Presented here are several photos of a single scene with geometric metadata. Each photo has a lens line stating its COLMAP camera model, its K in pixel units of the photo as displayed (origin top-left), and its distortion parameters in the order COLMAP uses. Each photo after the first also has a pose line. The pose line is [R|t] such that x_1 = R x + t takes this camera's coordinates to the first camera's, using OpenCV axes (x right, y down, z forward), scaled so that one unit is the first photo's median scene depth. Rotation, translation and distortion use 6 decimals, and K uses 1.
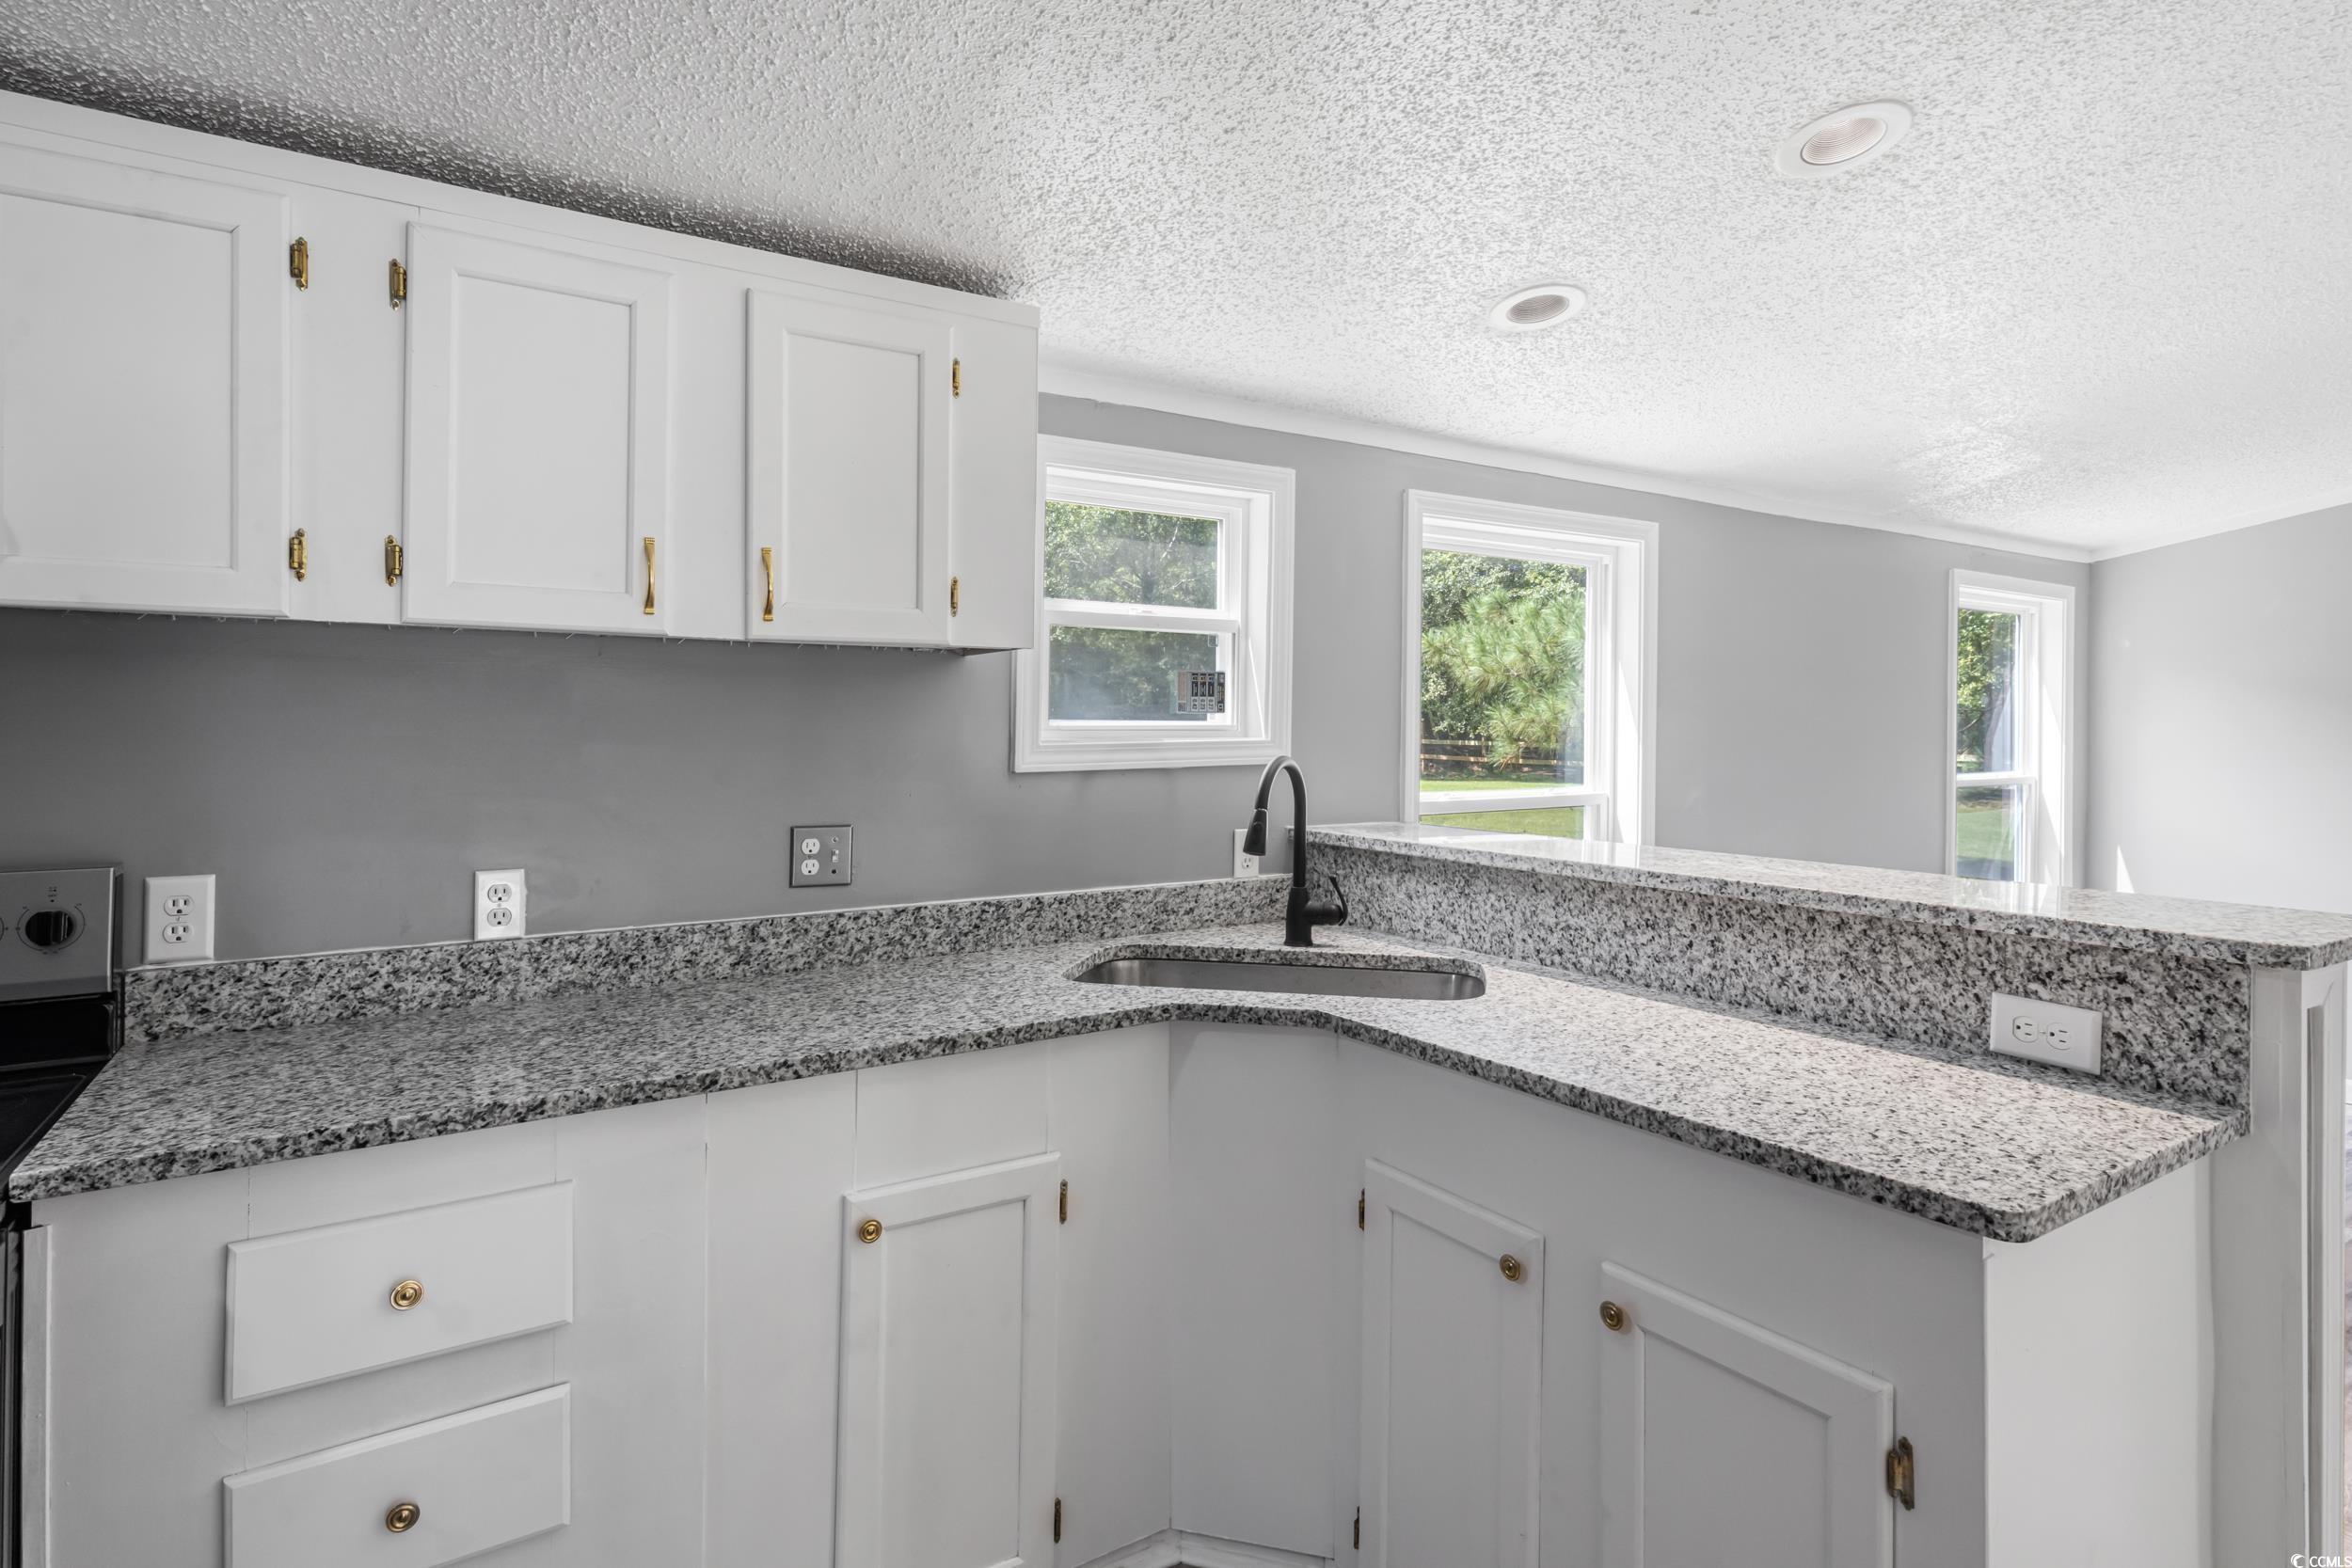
lens RADIAL K [[1190.1, 0, 1172.7], [0, 1190.1, 720.8], [0, 0, 1]] dist [0.006703, -0.000208]
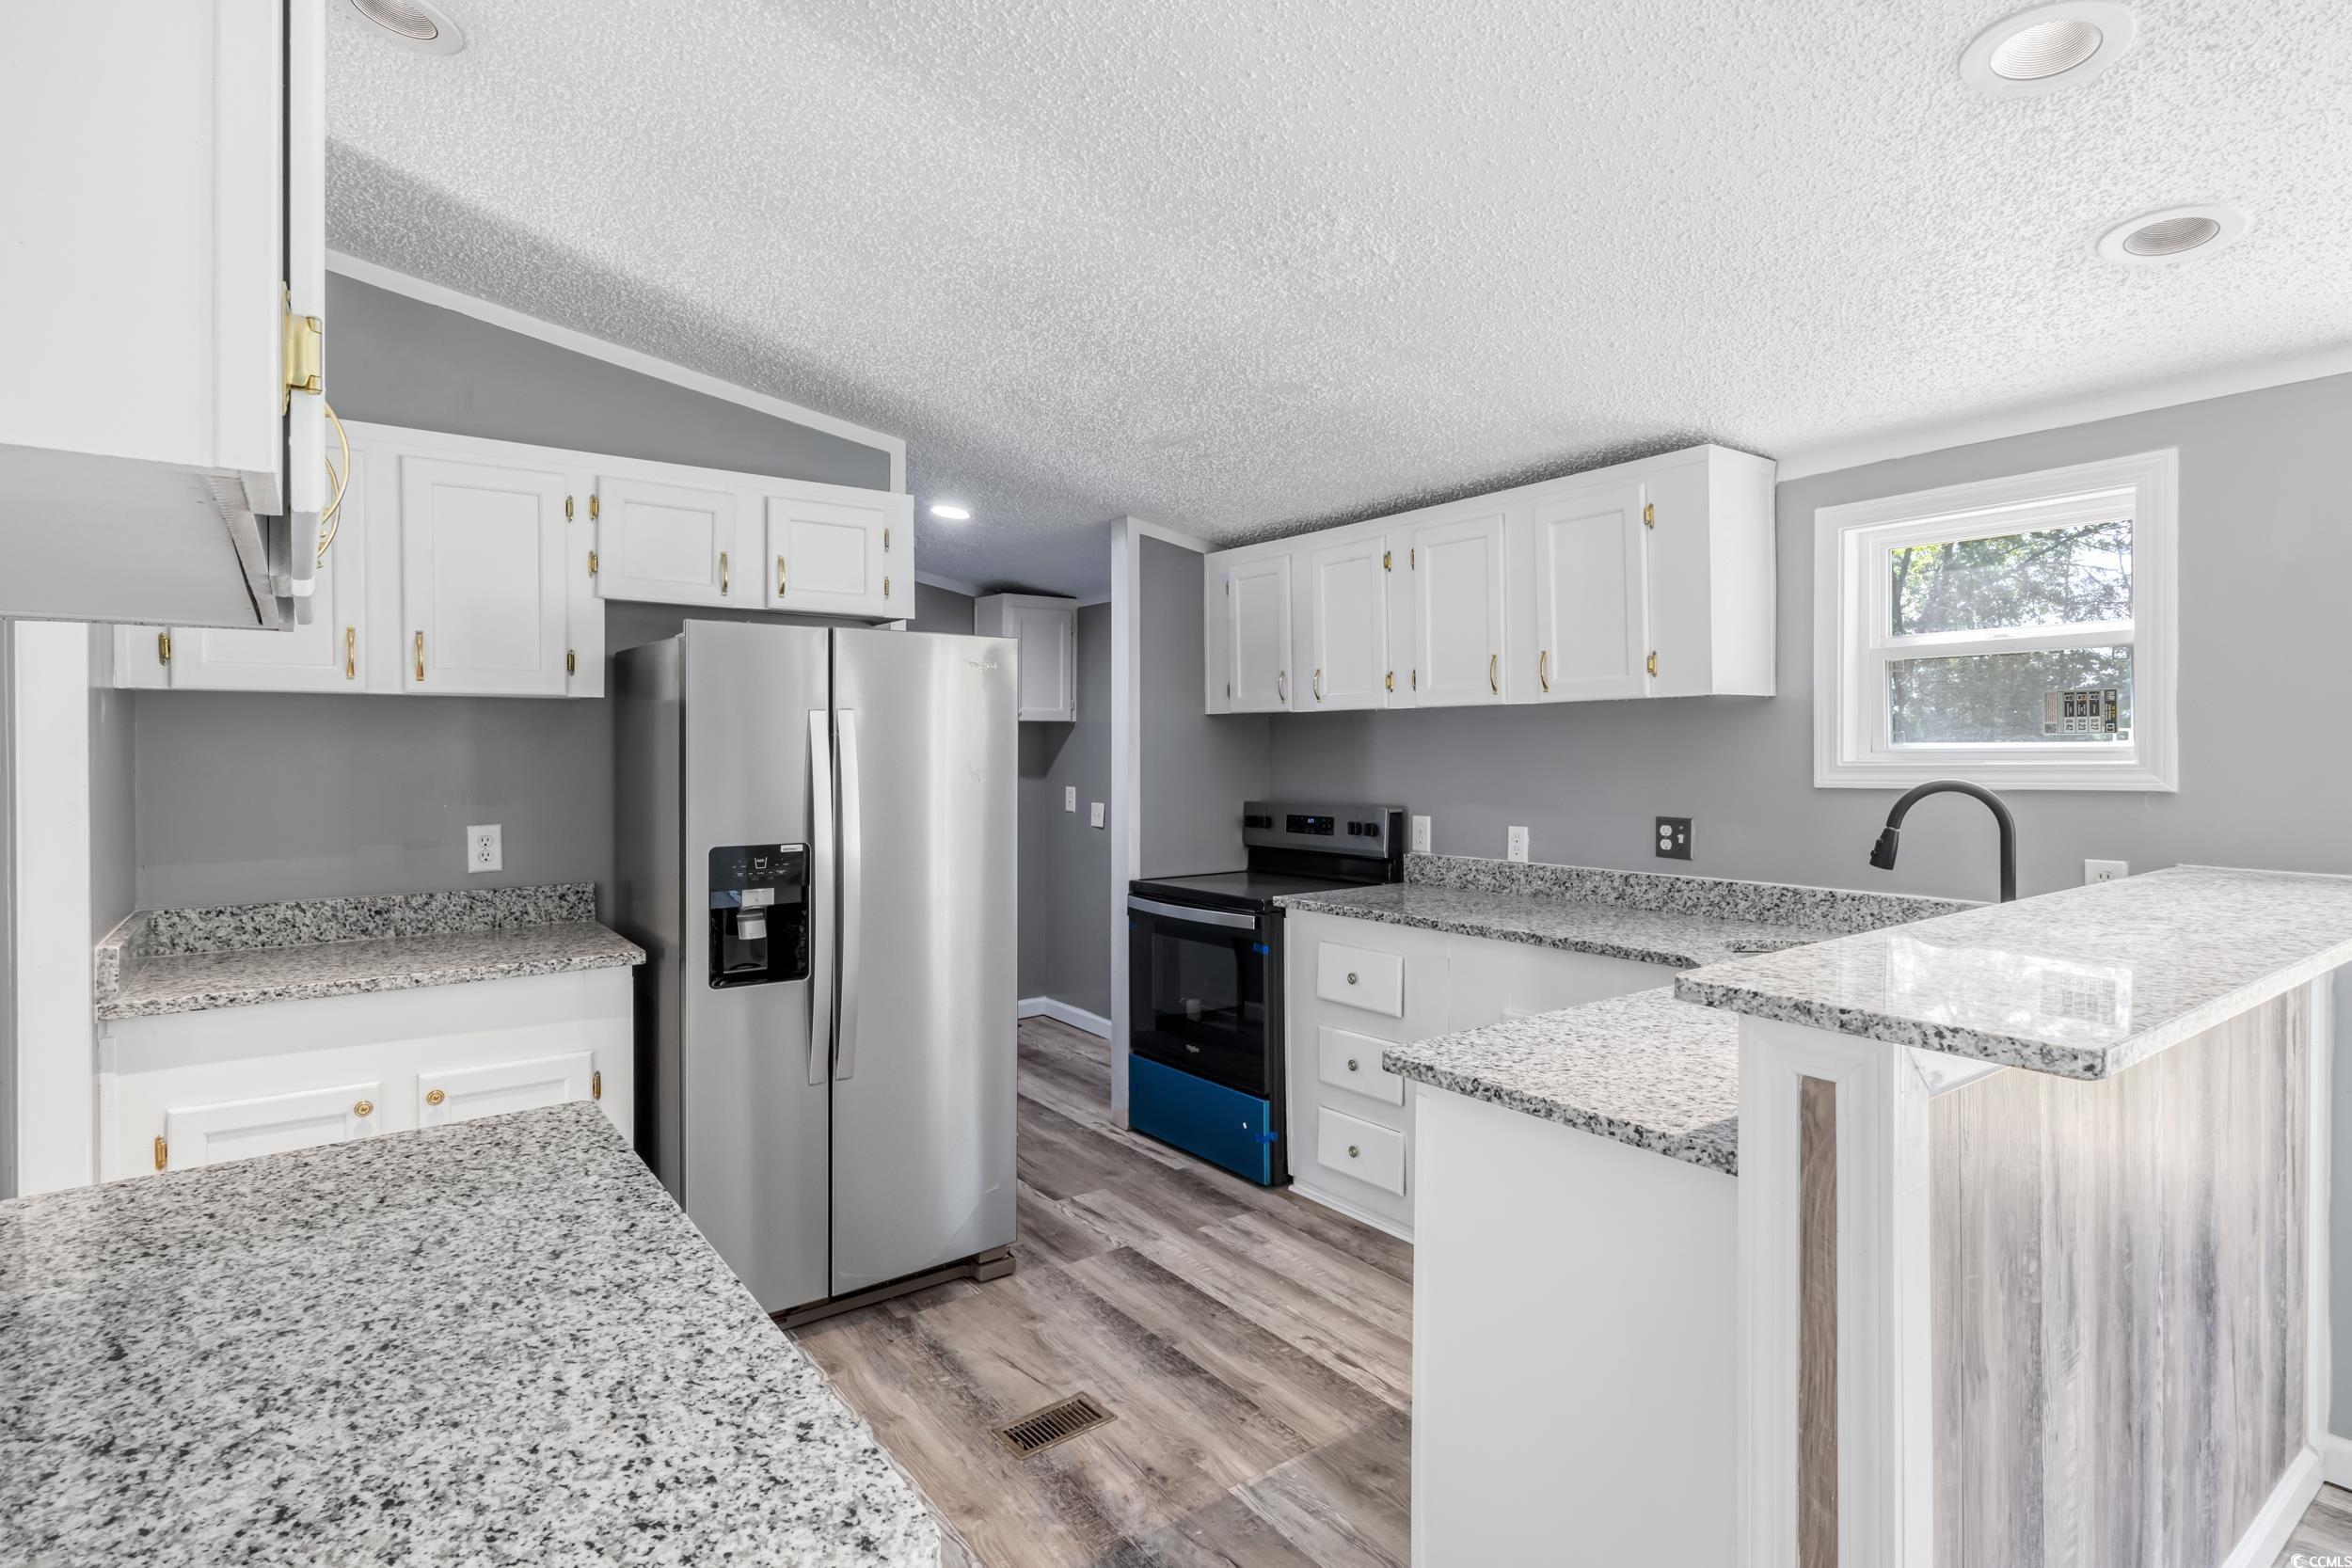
lens RADIAL K [[1190.1, 0, 1186.1], [0, 1190.1, 752.2], [0, 0, 1]] dist [0.006703, -0.000208]
pose [[0.073760, 0.002882, -0.997272, 1.360809], [0.017164, 0.999844, 0.004159, -0.012211], [0.997128, -0.017424, 0.073699, 0.340559]]
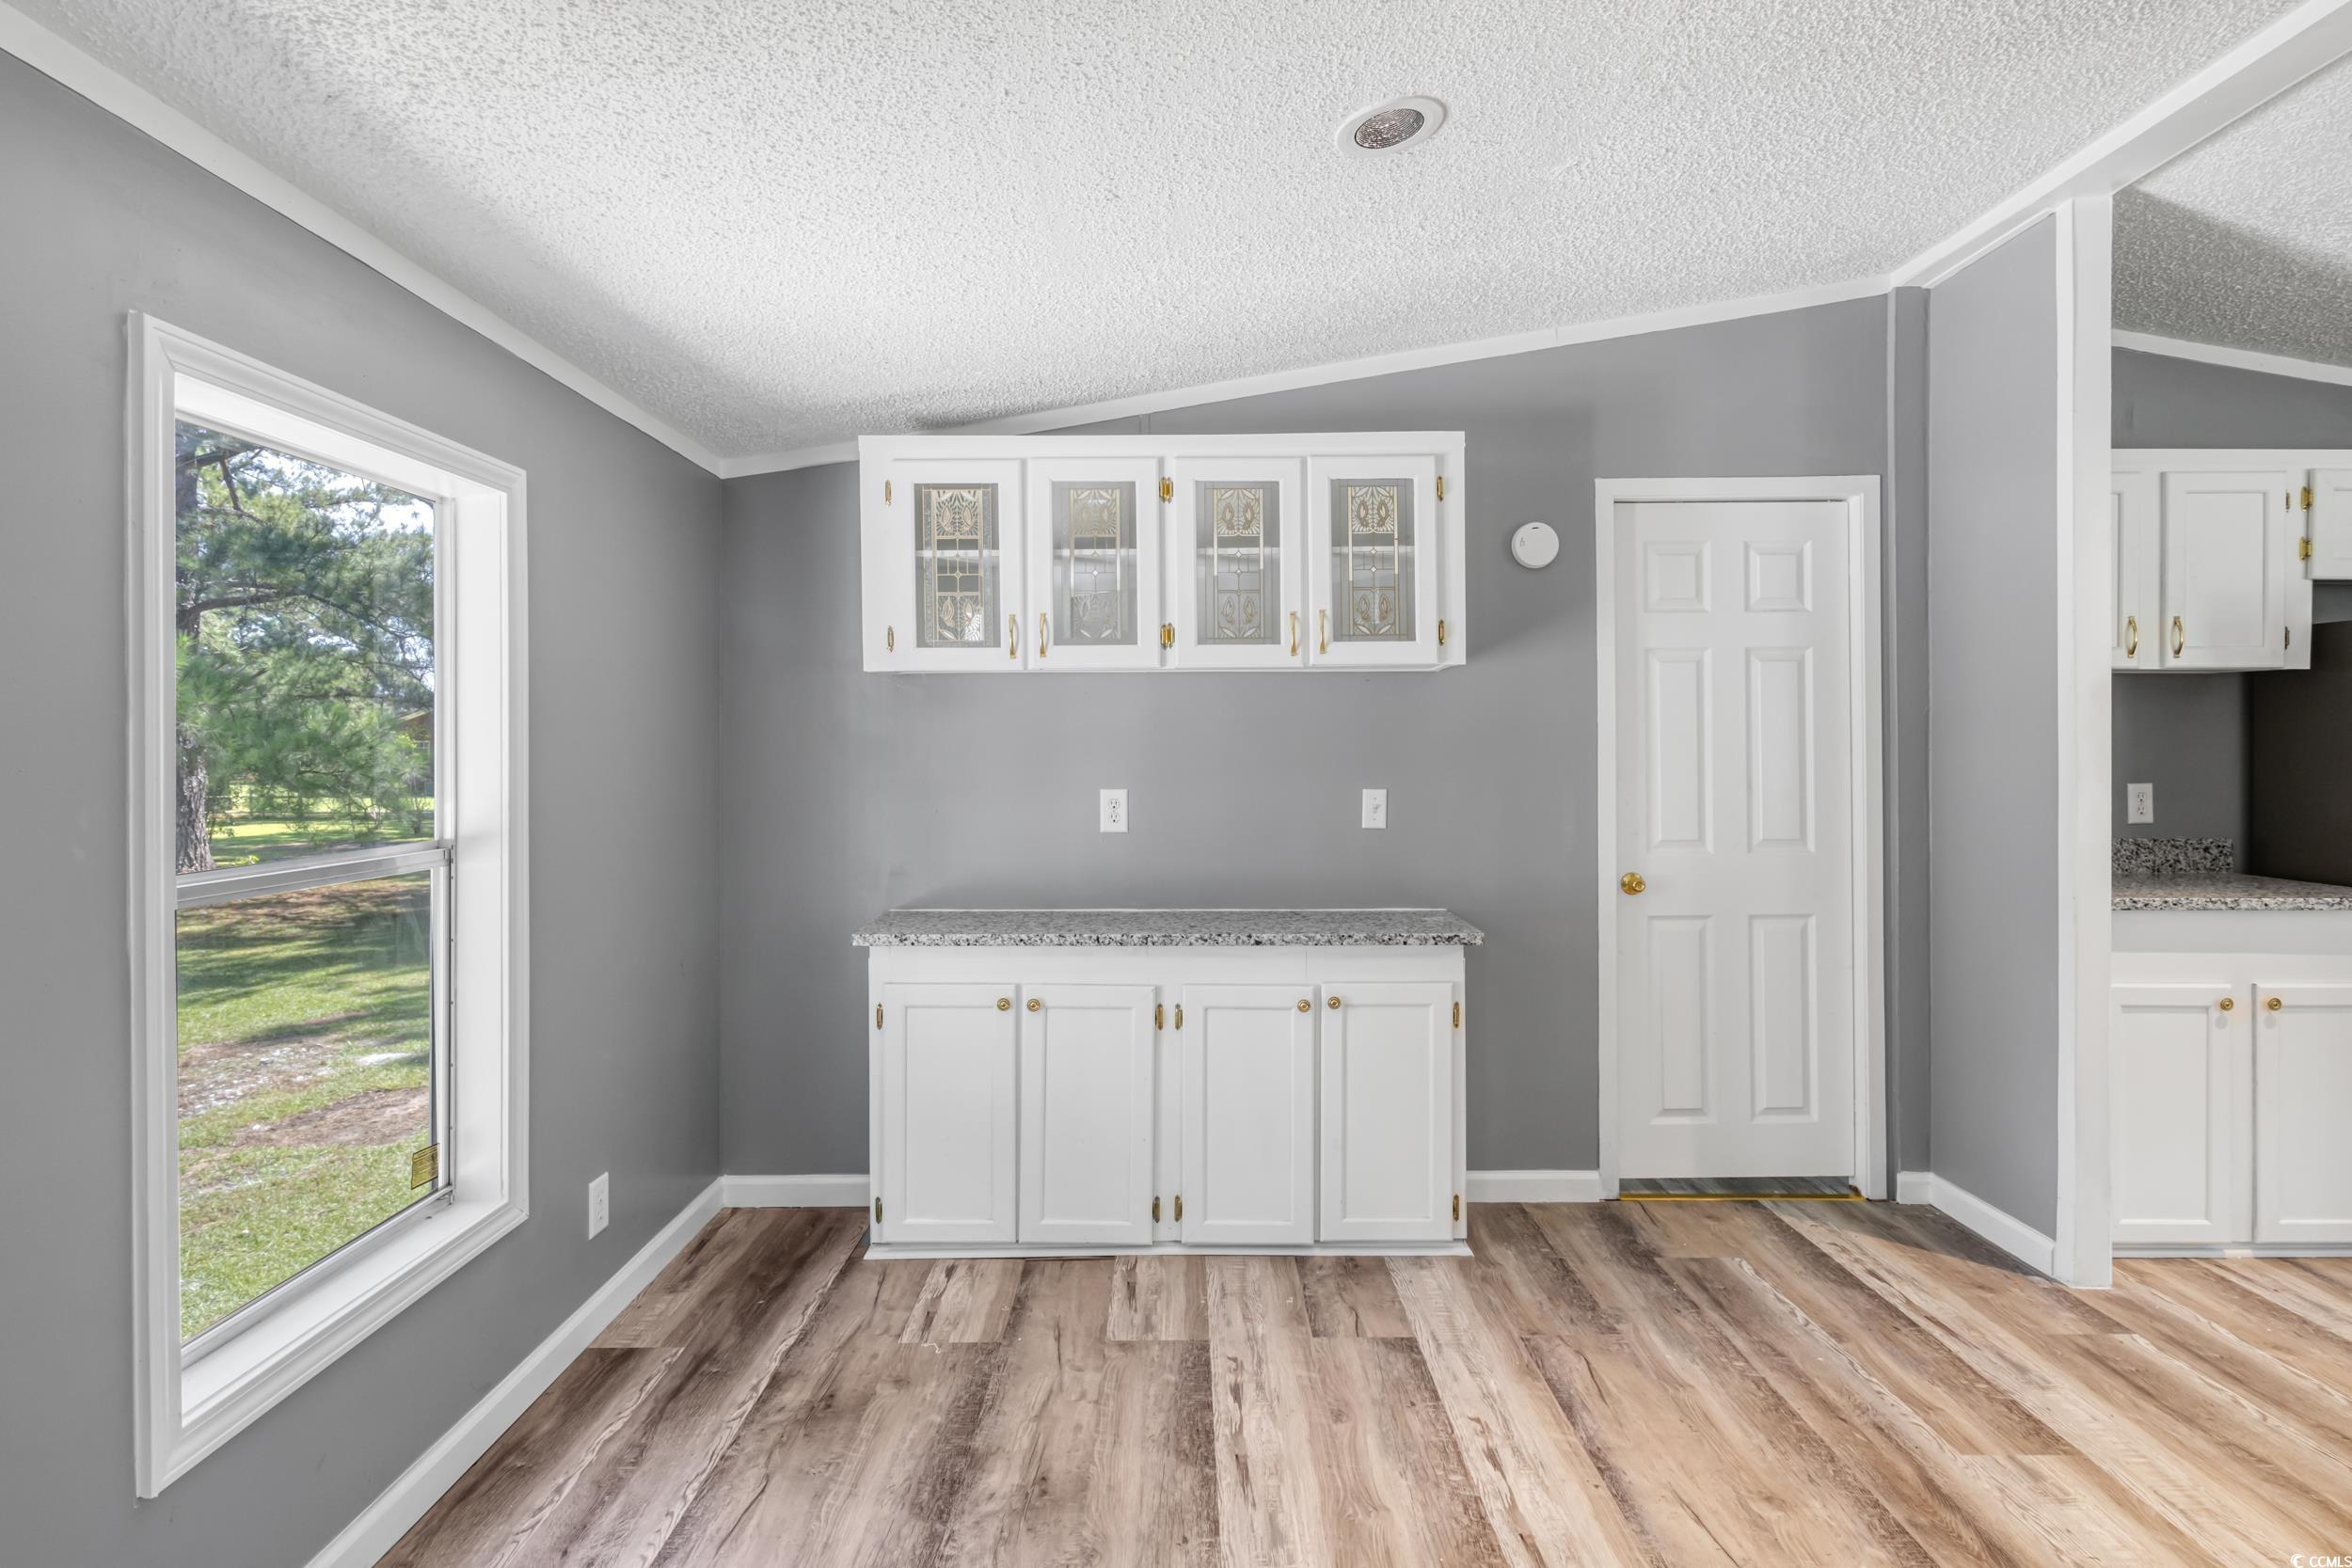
lens RADIAL K [[1190.1, 0, 1146.1], [0, 1190.1, 740.7], [0, 0, 1]] dist [0.006703, -0.000208]
pose [[-0.548637, -0.008866, -0.836013, 2.130056], [0.010807, 0.999785, -0.017695, 0.026277], [0.835991, -0.018743, -0.548424, -0.787893]]
